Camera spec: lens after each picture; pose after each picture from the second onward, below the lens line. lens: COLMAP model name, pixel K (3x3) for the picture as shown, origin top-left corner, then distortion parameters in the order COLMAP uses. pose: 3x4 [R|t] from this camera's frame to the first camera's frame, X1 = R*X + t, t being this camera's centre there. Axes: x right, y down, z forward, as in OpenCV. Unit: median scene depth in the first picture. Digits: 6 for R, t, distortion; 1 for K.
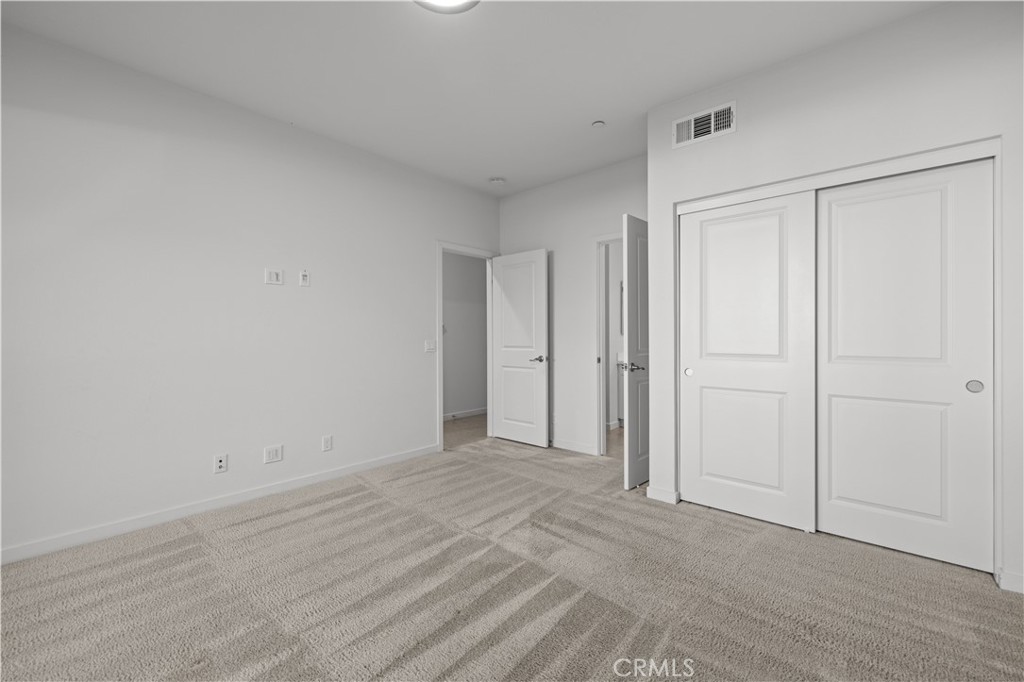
lens RADIAL K [[433.4, 0, 511.7], [0, 433.4, 340.6], [0, 0, 1]] dist [0.010104, -0.000750]
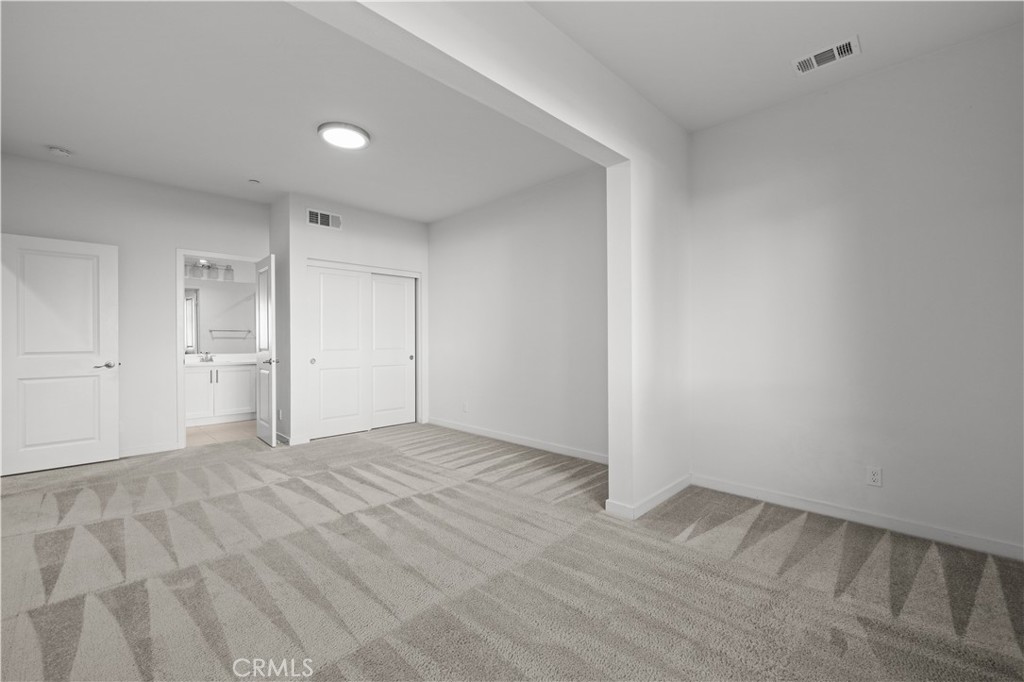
lens RADIAL K [[433.4, 0, 504.3], [0, 433.4, 341.9], [0, 0, 1]] dist [0.010104, -0.000750]
pose [[0.070365, -0.005067, 0.997508, -1.221184], [0.010502, 0.999935, 0.004338, -0.002754], [-0.997466, 0.010170, 0.070413, 0.138004]]
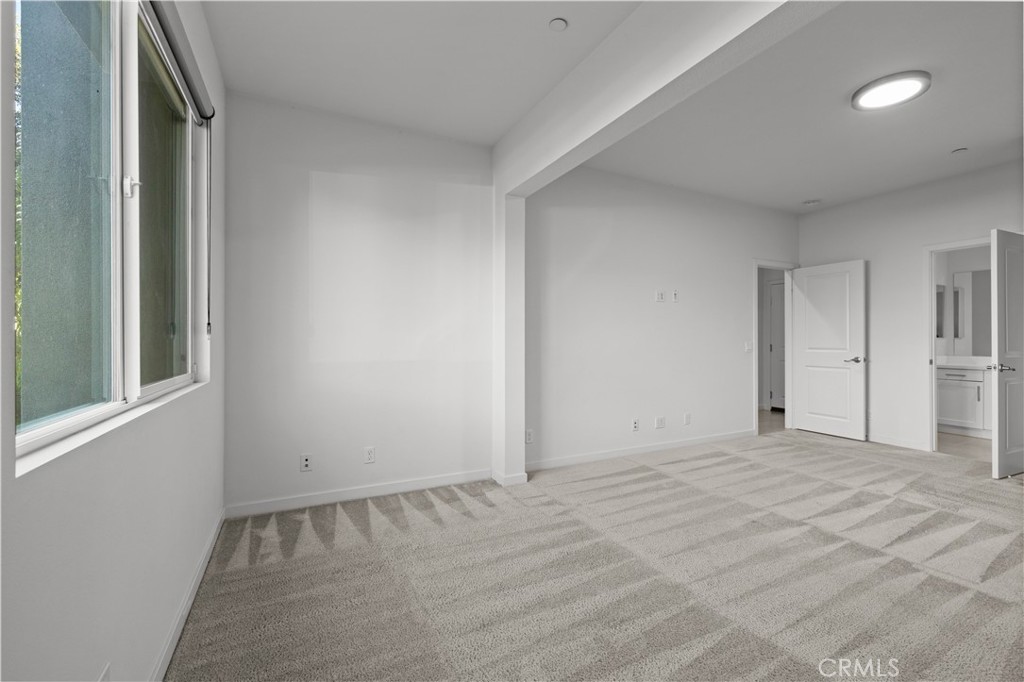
lens RADIAL K [[433.4, 0, 523.9], [0, 433.4, 341.9], [0, 0, 1]] dist [0.010104, -0.000750]
pose [[0.933805, 0.006622, -0.357721, -0.502190], [-0.007623, 0.999970, -0.001389, 0.006582], [0.357701, 0.004024, 0.933828, -0.517650]]
